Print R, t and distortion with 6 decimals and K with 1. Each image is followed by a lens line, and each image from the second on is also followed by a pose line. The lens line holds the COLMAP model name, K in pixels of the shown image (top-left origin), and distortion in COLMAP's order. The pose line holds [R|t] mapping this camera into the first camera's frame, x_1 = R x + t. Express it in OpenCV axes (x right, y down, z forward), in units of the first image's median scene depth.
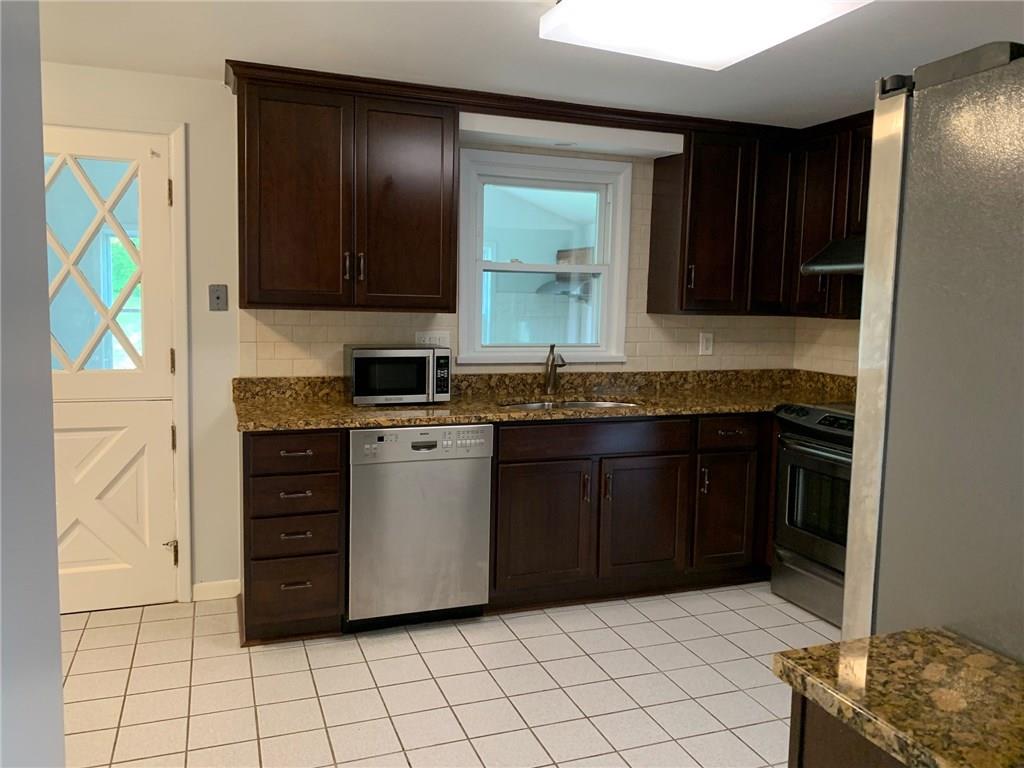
lens RADIAL K [[787.0, 0, 511.2], [0, 787.0, 373.1], [0, 0, 1]] dist [0.017225, -0.018436]
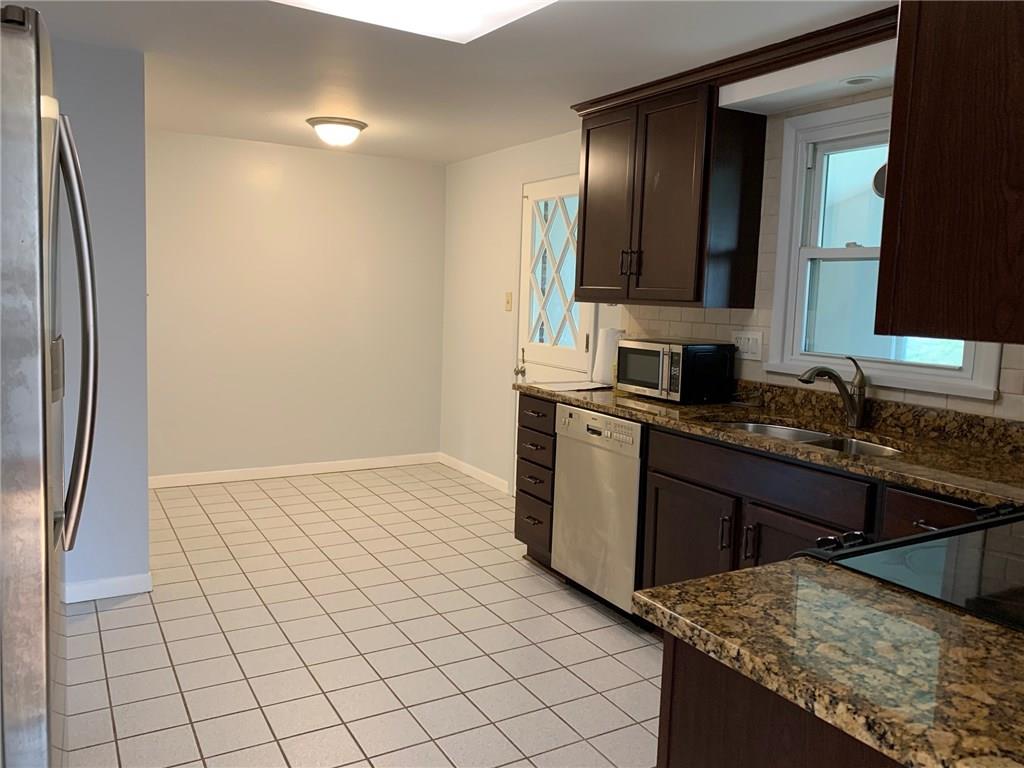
lens RADIAL K [[787.0, 0, 509.5], [0, 787.0, 389.5], [0, 0, 1]] dist [0.017225, -0.018436]
pose [[0.152774, 0.102613, -0.982919, 0.729304], [-0.127099, 0.988375, 0.083428, -0.027888], [0.980054, 0.112182, 0.164040, 0.584473]]
